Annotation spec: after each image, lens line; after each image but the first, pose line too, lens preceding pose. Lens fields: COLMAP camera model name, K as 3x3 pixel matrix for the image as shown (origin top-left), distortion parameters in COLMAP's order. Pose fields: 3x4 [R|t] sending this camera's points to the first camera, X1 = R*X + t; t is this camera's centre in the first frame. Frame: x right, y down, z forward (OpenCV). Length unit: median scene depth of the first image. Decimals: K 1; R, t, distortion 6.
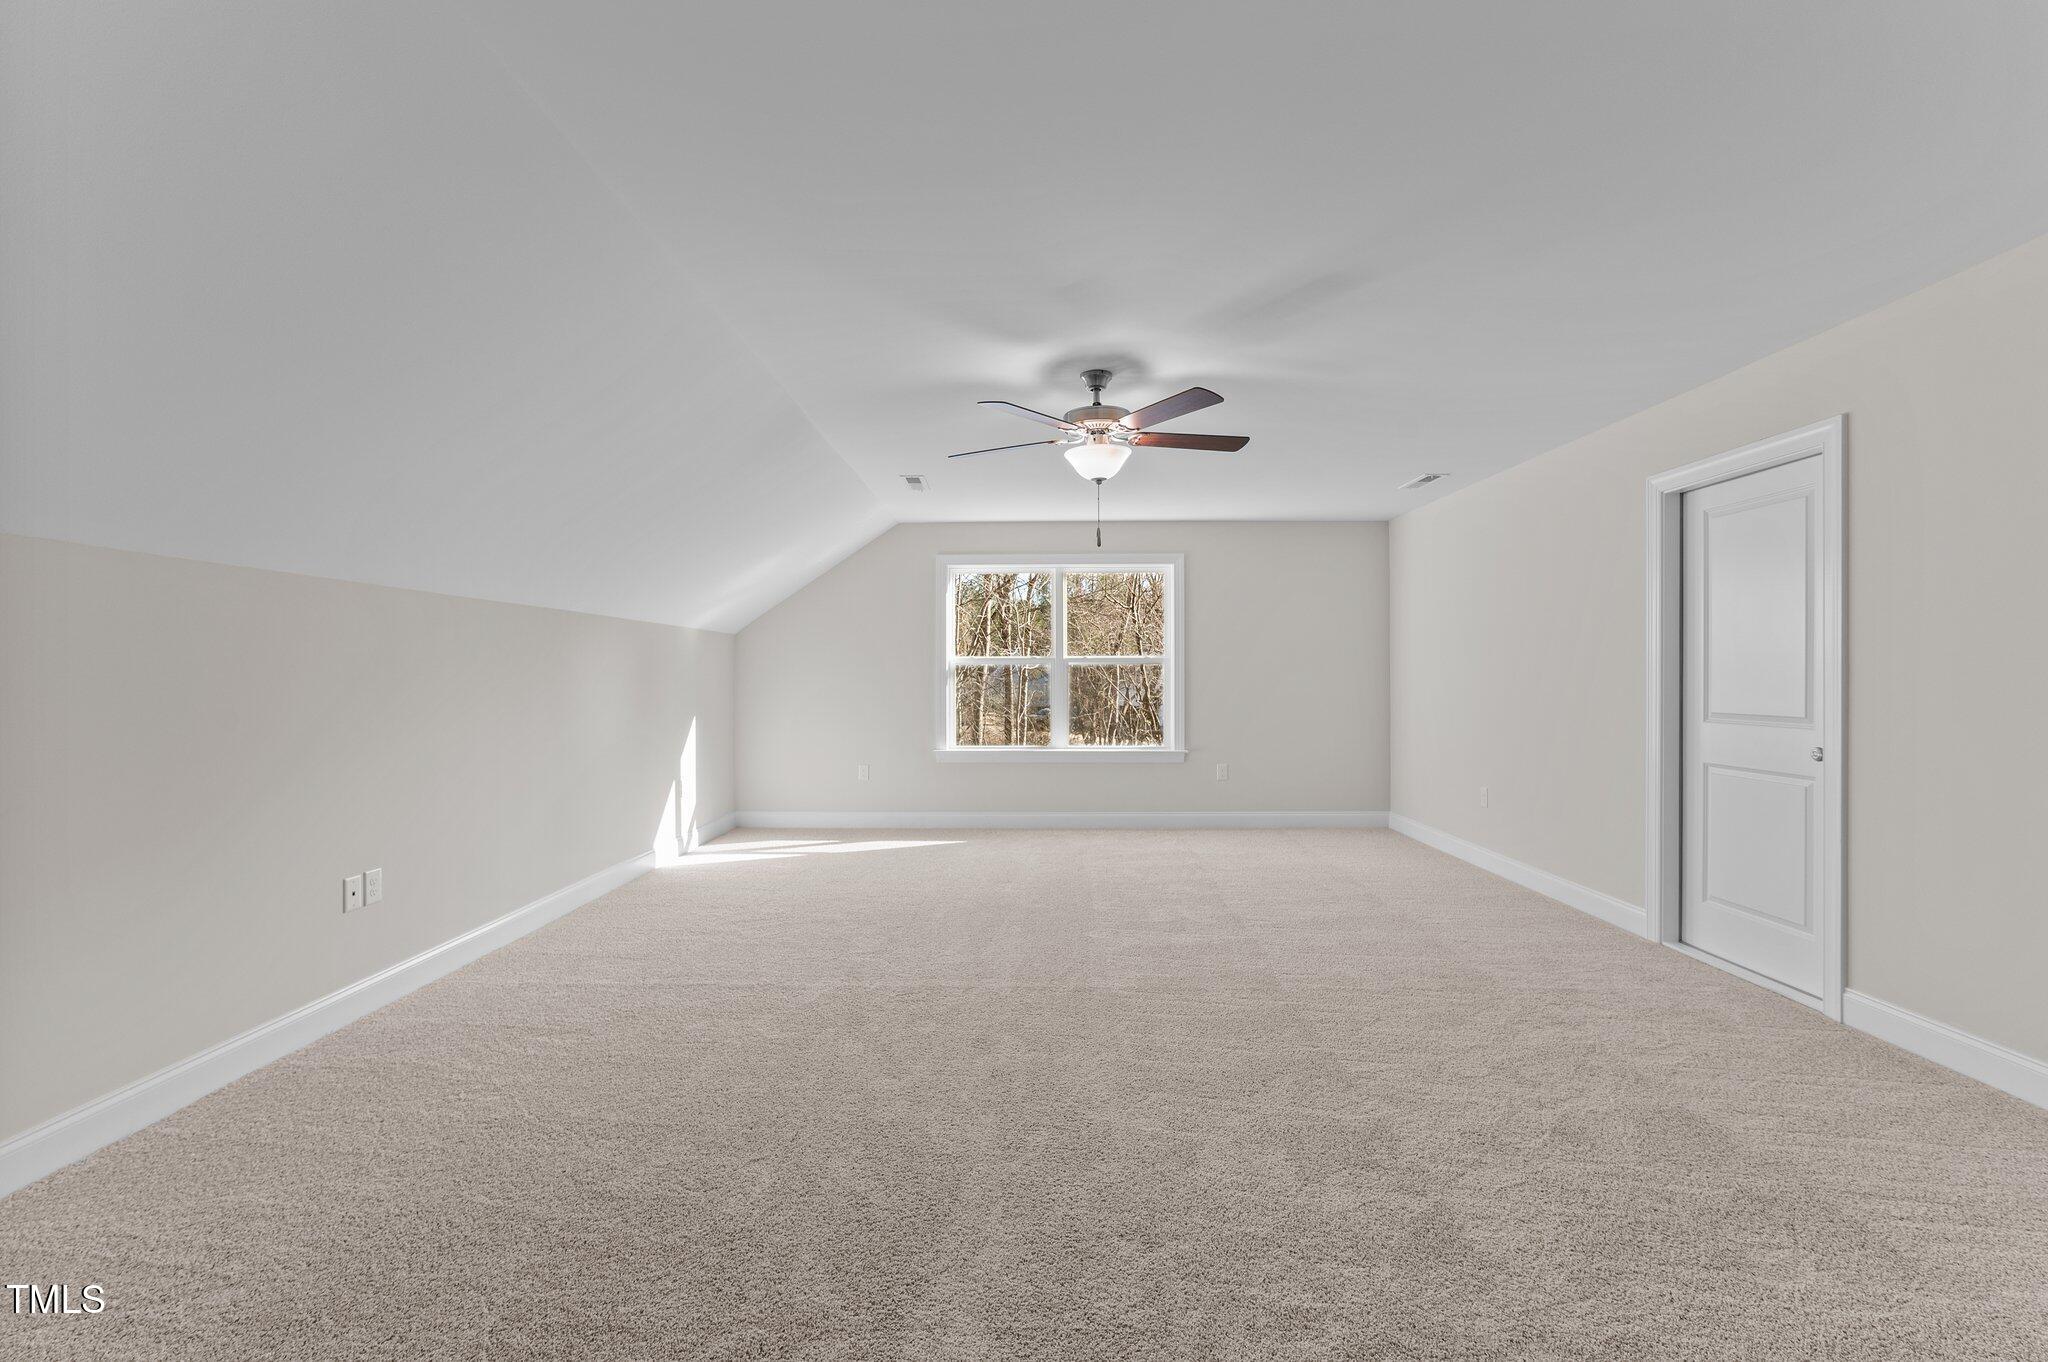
lens RADIAL K [[880.4, 0, 1016.3], [0, 880.4, 681.0], [0, 0, 1]] dist [-0.027384, 0.018655]
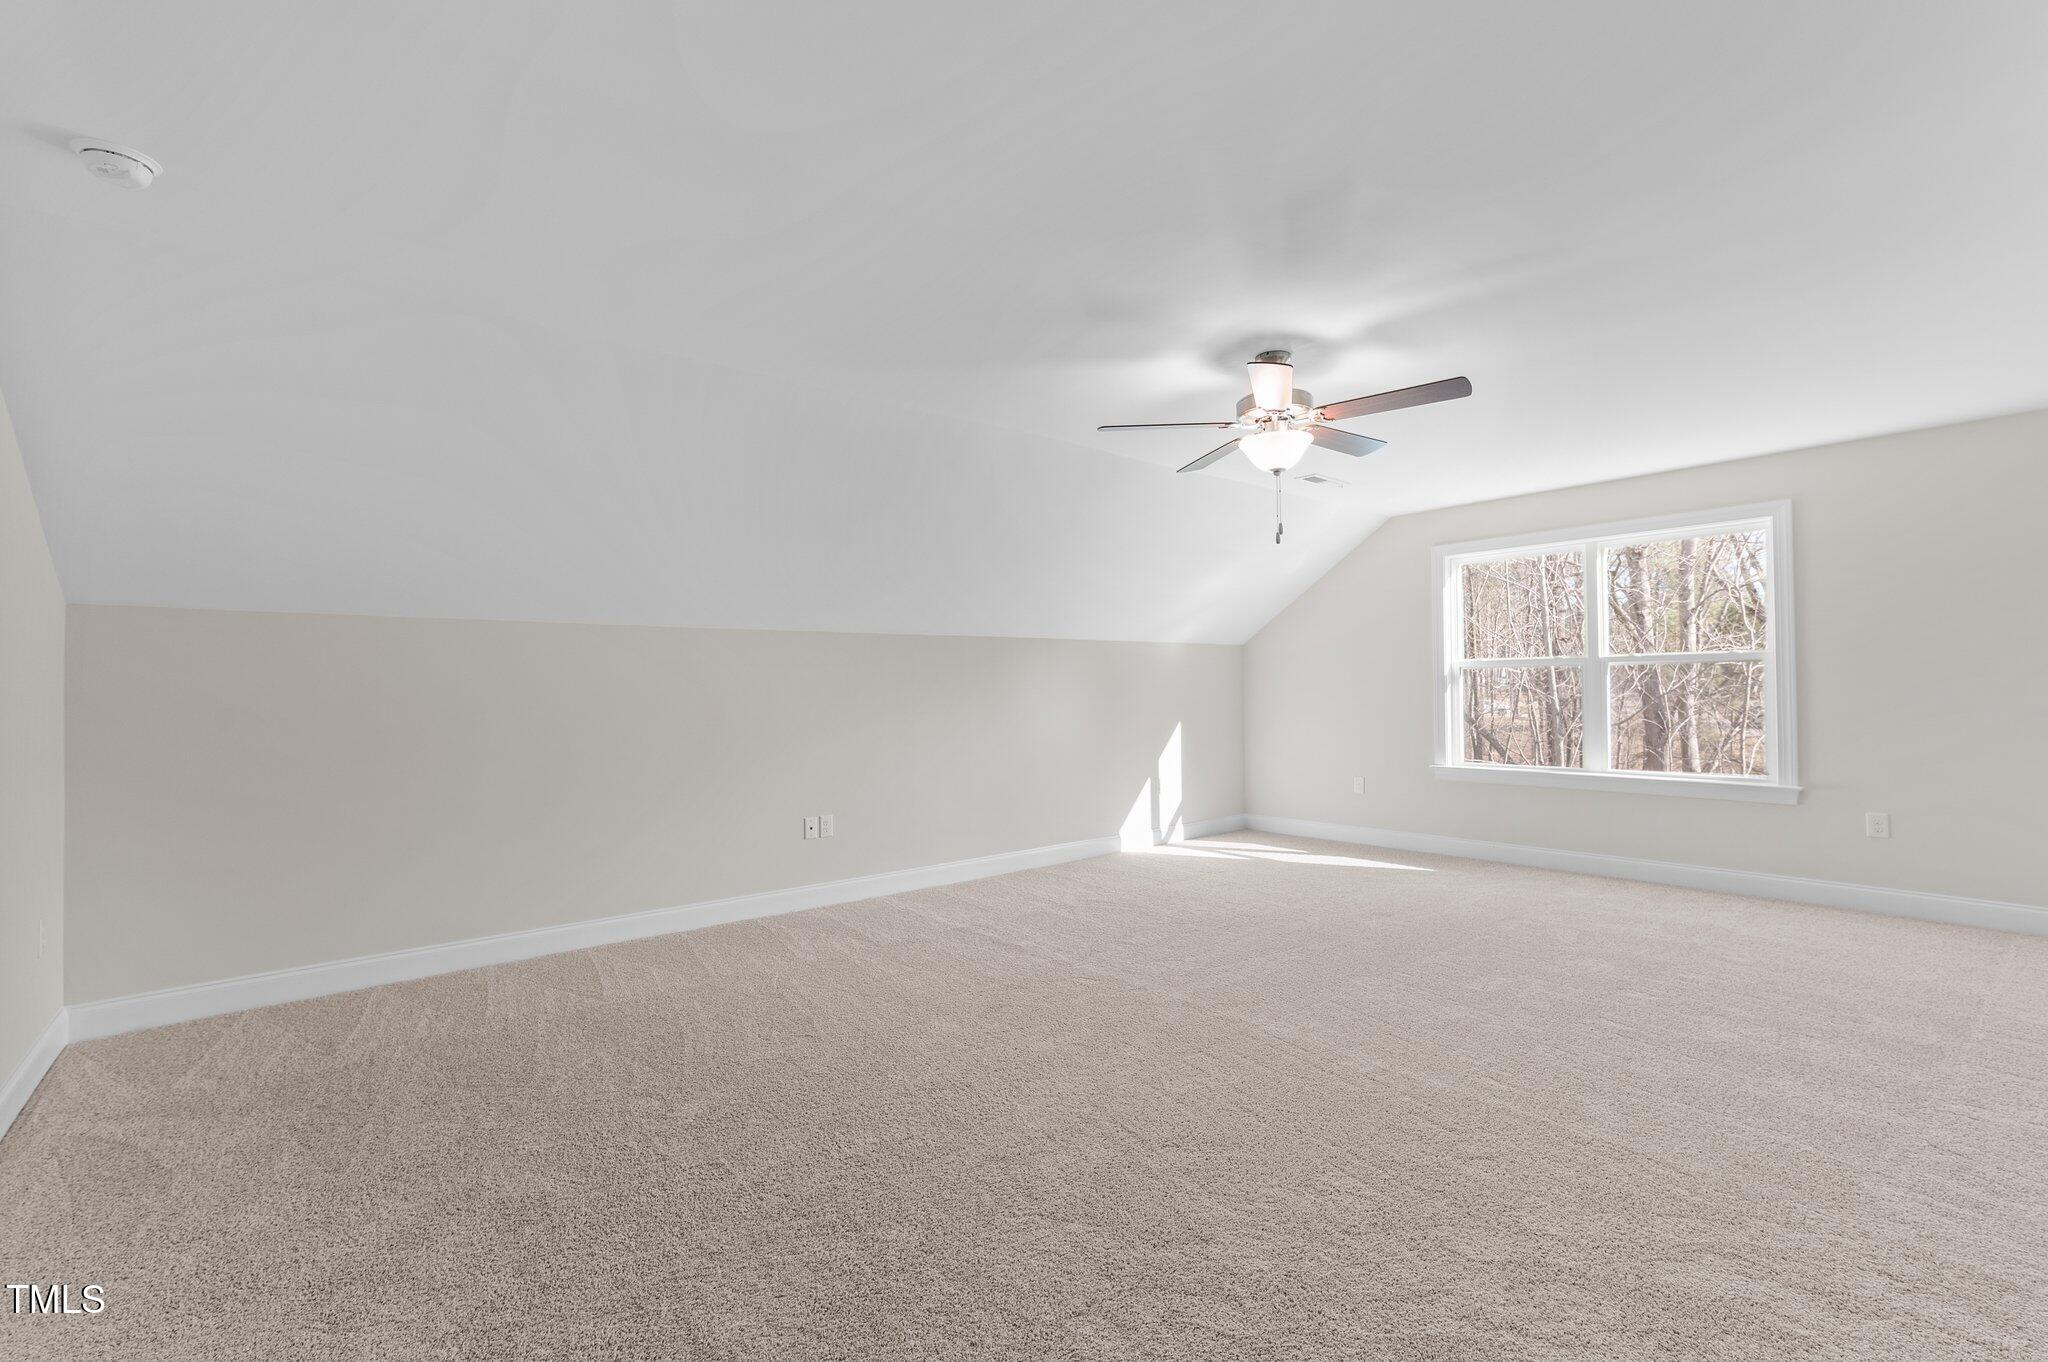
lens RADIAL K [[880.4, 0, 1016.3], [0, 880.4, 681.0], [0, 0, 1]] dist [-0.027384, 0.018655]
pose [[0.658407, -0.015055, -0.752512, 0.341531], [0.009687, 0.999887, -0.011529, -0.001136], [0.752600, 0.000301, 0.658478, 0.112041]]
